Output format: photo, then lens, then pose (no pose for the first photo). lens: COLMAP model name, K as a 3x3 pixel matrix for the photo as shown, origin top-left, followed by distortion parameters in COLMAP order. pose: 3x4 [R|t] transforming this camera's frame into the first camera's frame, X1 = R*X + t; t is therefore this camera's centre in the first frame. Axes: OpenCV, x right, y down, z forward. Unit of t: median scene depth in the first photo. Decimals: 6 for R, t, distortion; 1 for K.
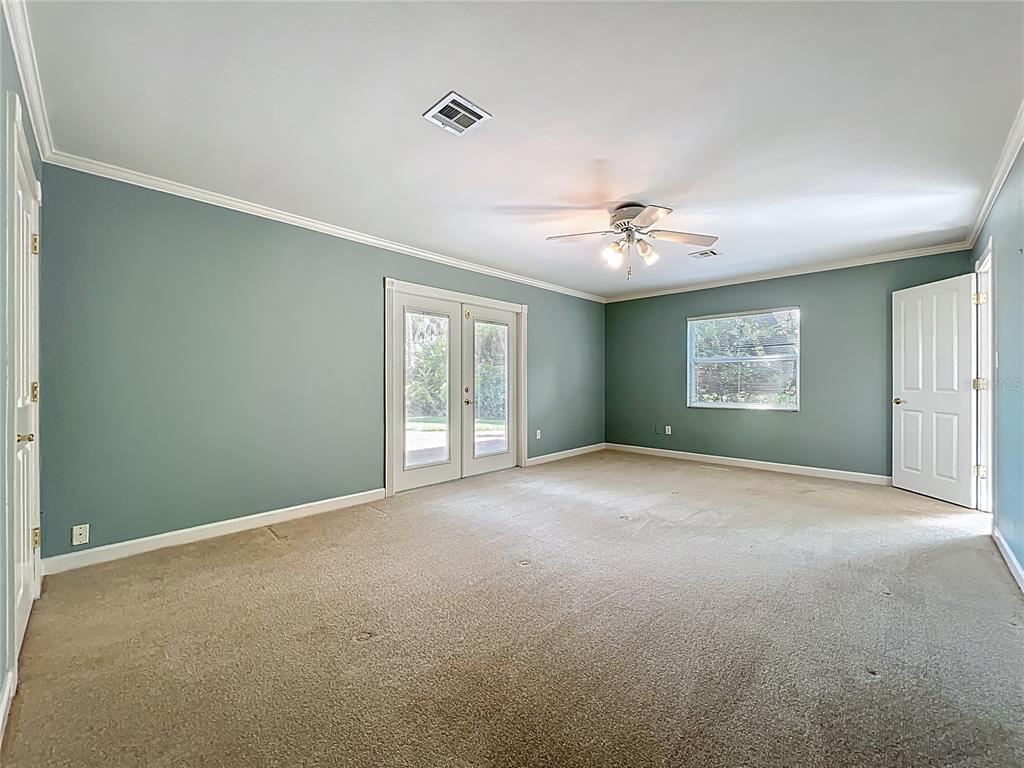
lens RADIAL K [[413.6, 0, 514.9], [0, 413.6, 380.9], [0, 0, 1]] dist [-0.001007, -0.000103]
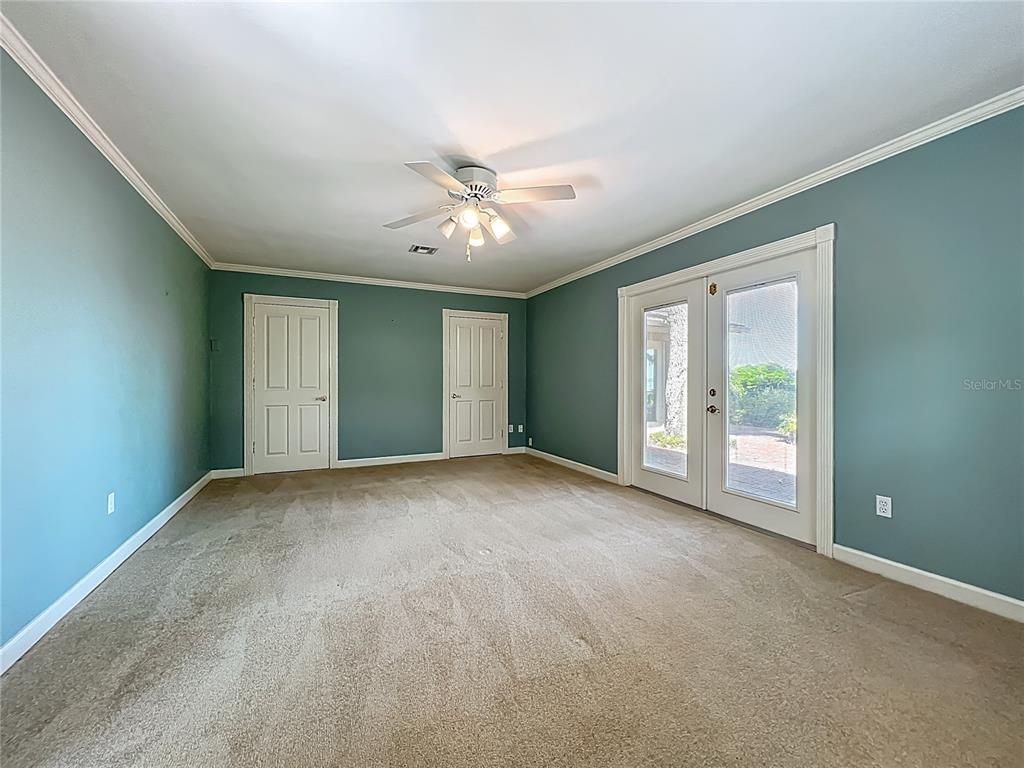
lens RADIAL K [[413.6, 0, 514.9], [0, 413.6, 380.9], [0, 0, 1]] dist [-0.001007, -0.000103]
pose [[-0.345185, 0.004907, -0.938522, 0.680878], [0.002937, 0.999987, 0.004148, -0.002490], [0.938530, -0.001325, -0.345195, 0.917331]]
